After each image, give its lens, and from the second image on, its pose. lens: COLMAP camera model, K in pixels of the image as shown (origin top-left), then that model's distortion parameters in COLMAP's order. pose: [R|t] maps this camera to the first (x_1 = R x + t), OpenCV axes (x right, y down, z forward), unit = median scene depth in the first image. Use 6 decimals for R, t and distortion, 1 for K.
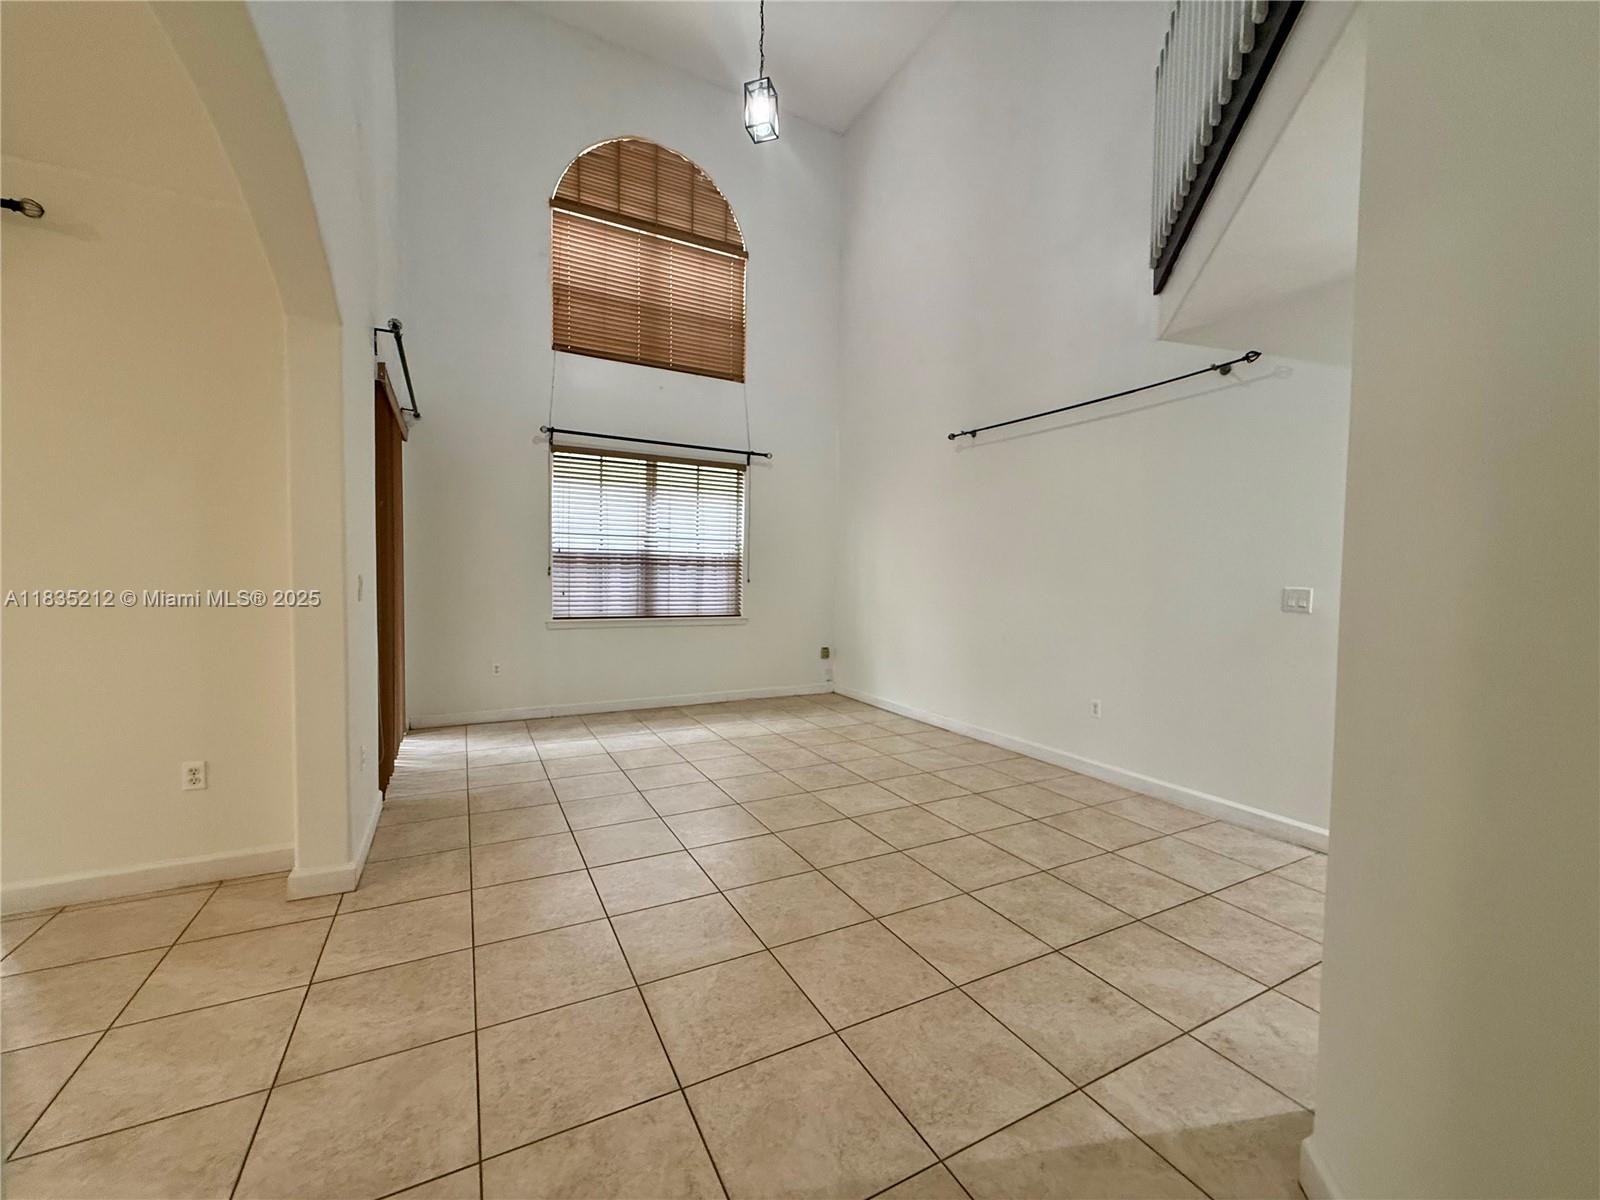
lens RADIAL K [[635.3, 0, 796.4], [0, 635.3, 603.9], [0, 0, 1]] dist [0.001649, 0.000058]
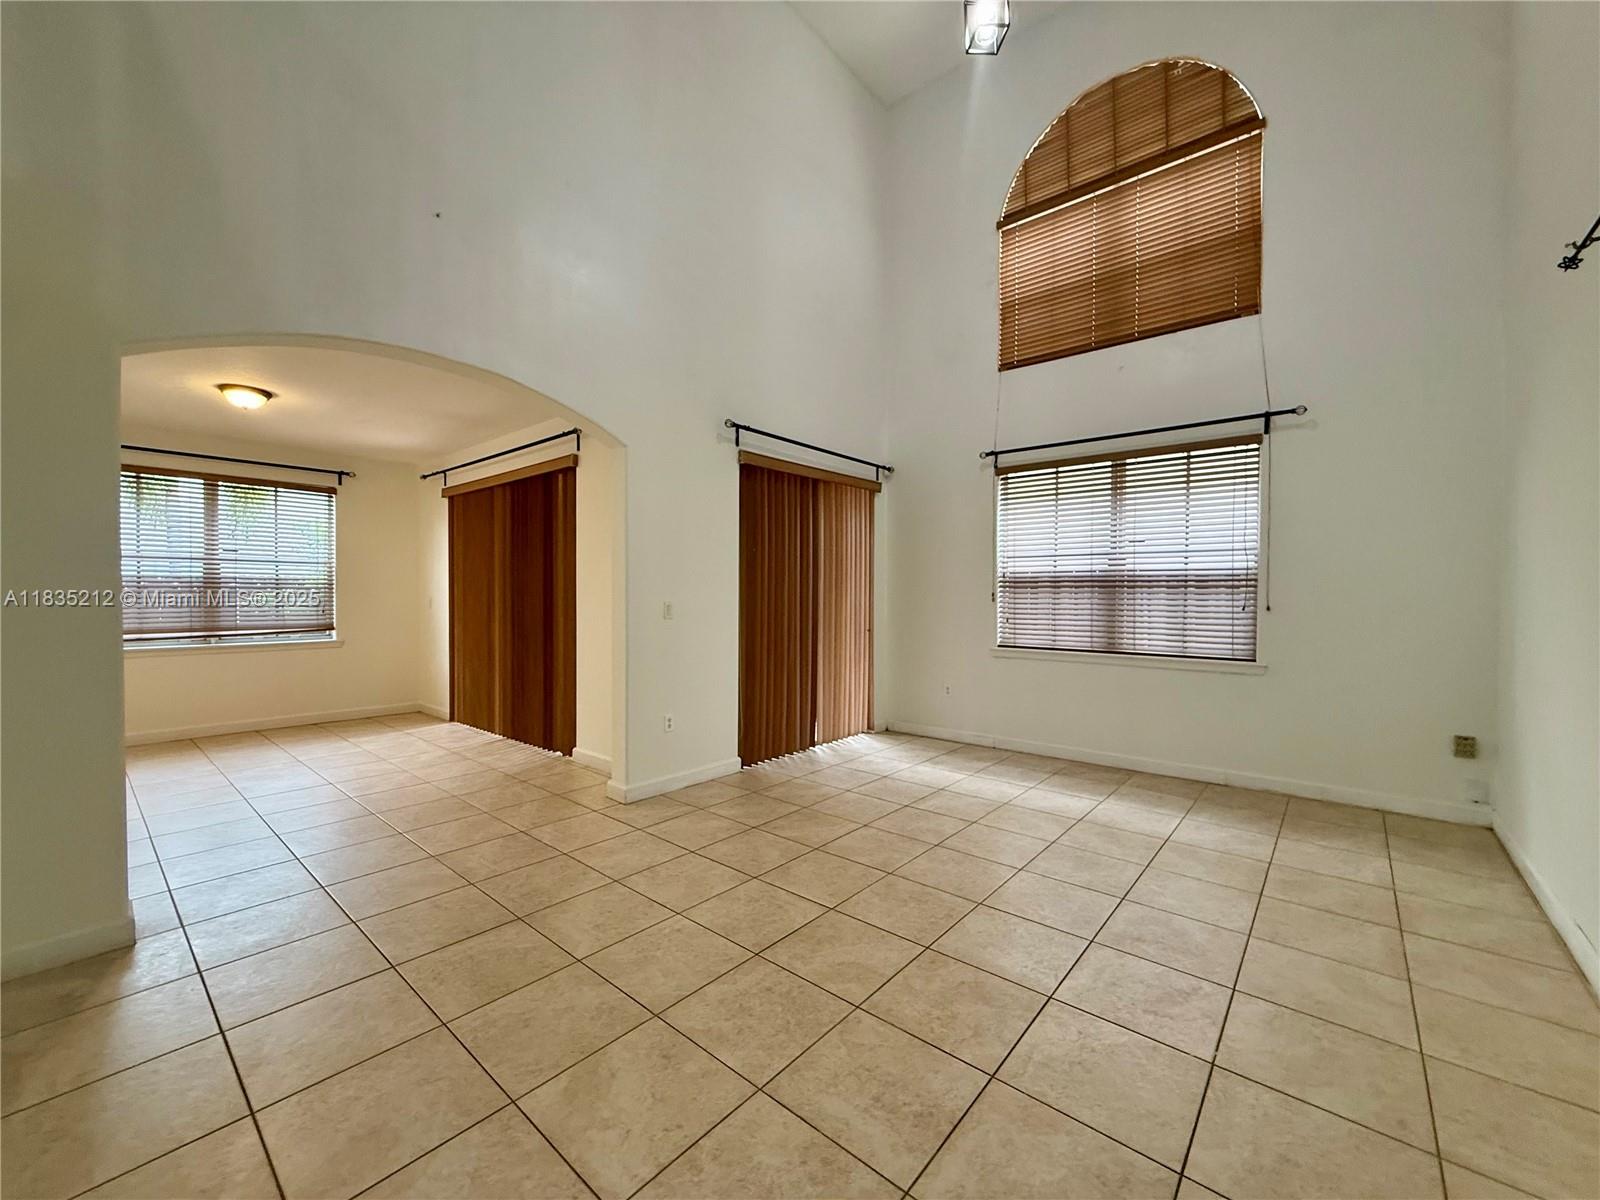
lens RADIAL K [[635.3, 0, 796.4], [0, 635.3, 603.9], [0, 0, 1]] dist [0.001649, 0.000058]
pose [[0.371787, -0.000515, -0.928318, 0.393129], [-0.038893, 0.999113, -0.016131, -0.013211], [0.927503, 0.042102, 0.371437, 0.344272]]
